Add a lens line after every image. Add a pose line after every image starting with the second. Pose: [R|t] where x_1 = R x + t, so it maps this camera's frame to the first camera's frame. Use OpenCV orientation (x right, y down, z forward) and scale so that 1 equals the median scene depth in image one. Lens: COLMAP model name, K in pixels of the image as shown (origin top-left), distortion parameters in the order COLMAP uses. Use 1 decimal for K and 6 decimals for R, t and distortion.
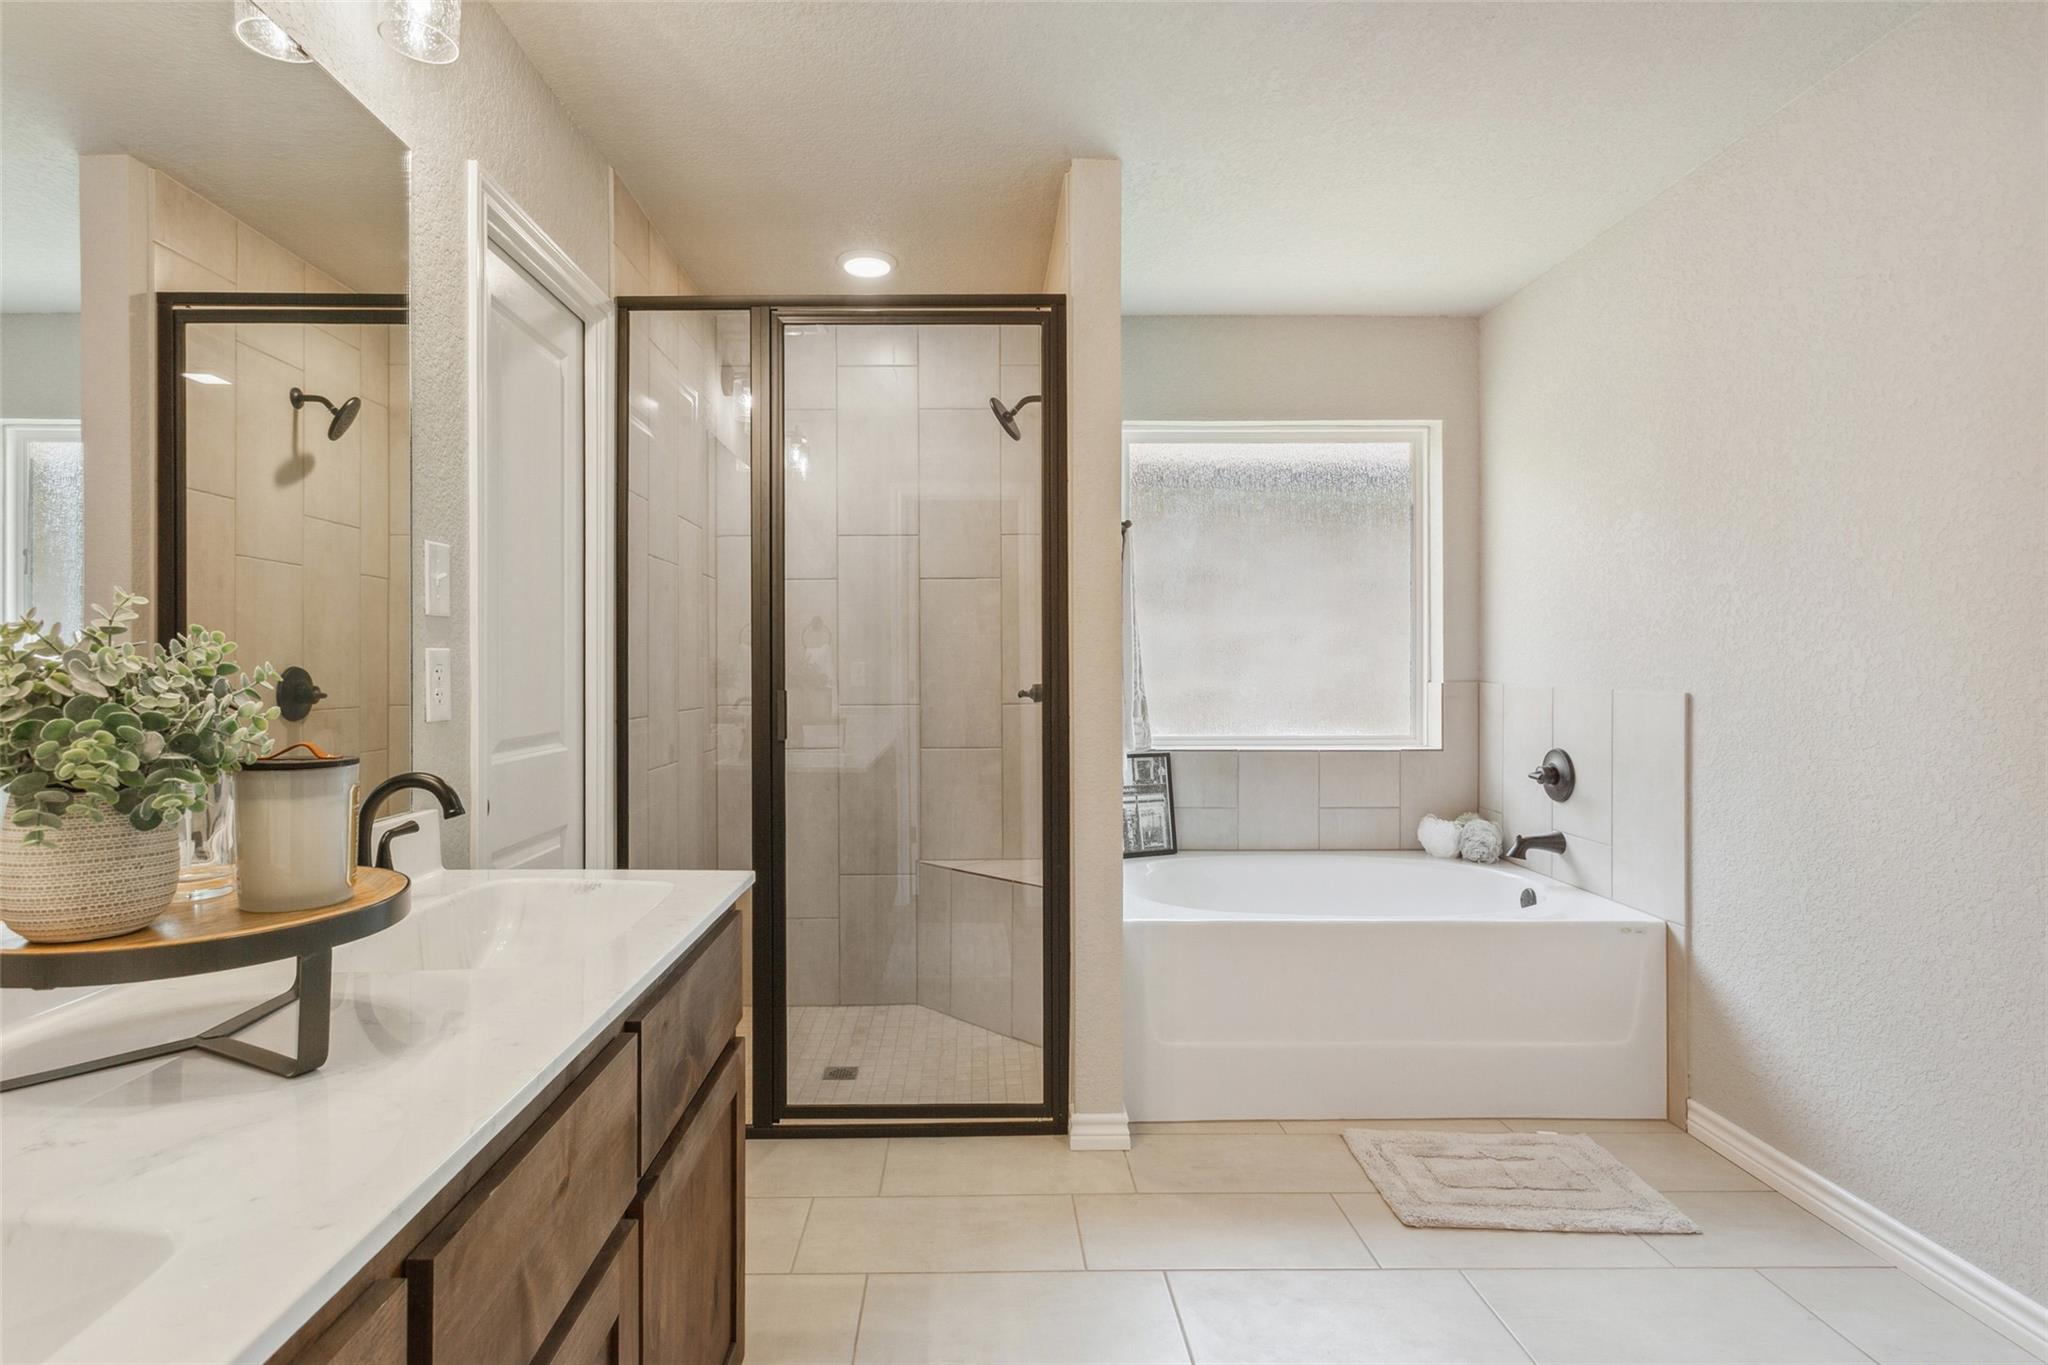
lens RADIAL K [[991.7, 0, 1018.6], [0, 991.7, 661.6], [0, 0, 1]] dist [-0.002774, -0.000177]
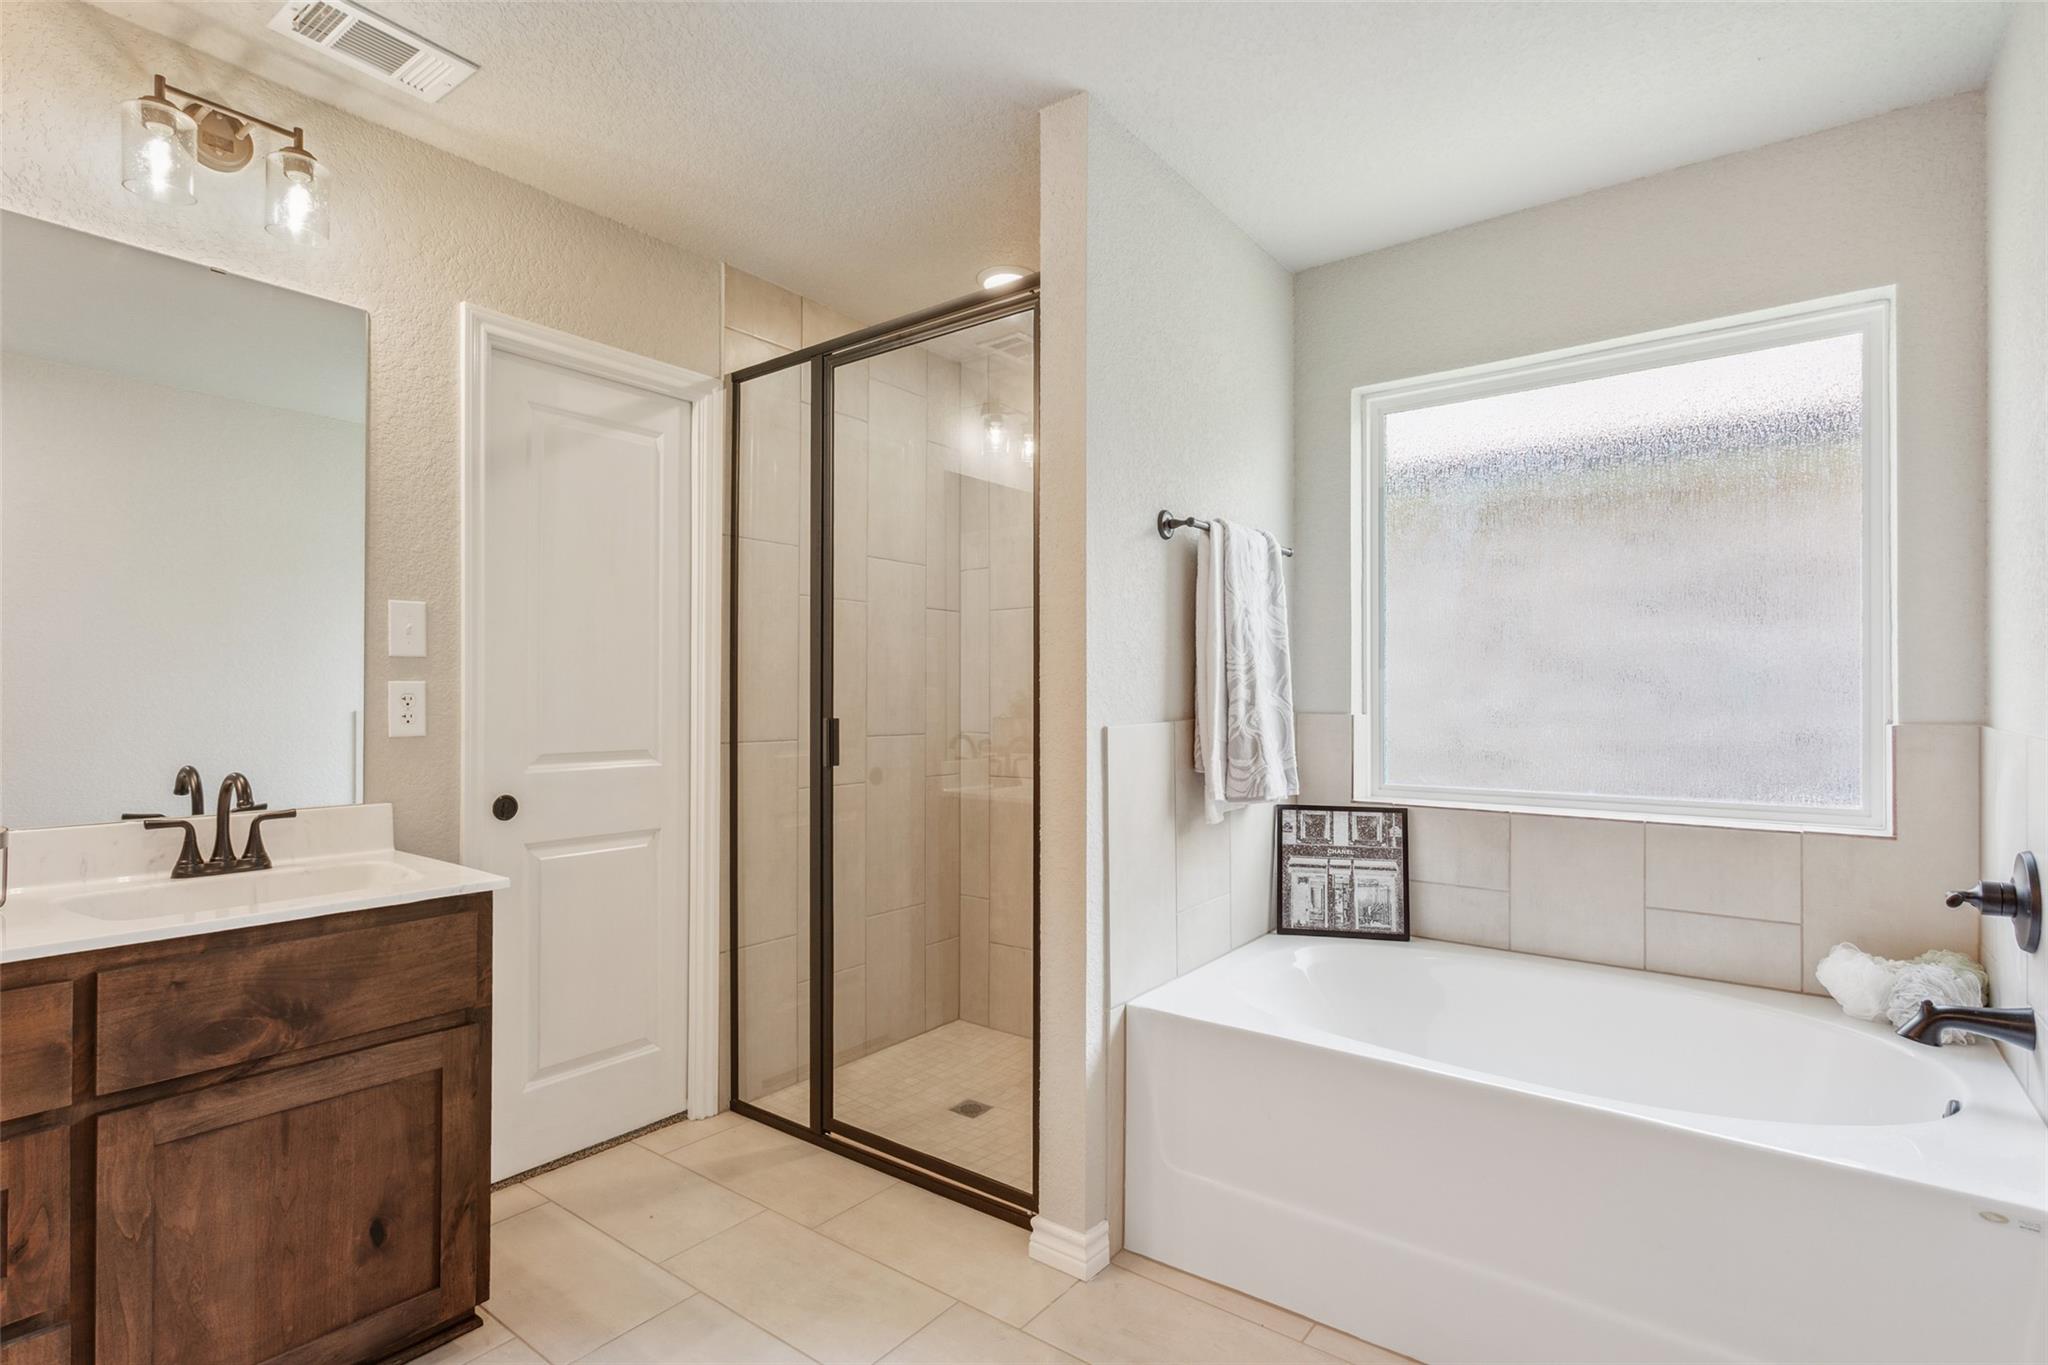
lens RADIAL K [[995.5, 0, 1024.0], [0, 995.5, 682.5], [0, 0, 1]] dist [0.001784, 0.000632]
pose [[0.786119, -0.005427, -0.618051, 0.401802], [0.001793, 0.999977, -0.006499, -0.000993], [0.618072, 0.004001, 0.786111, 0.214284]]
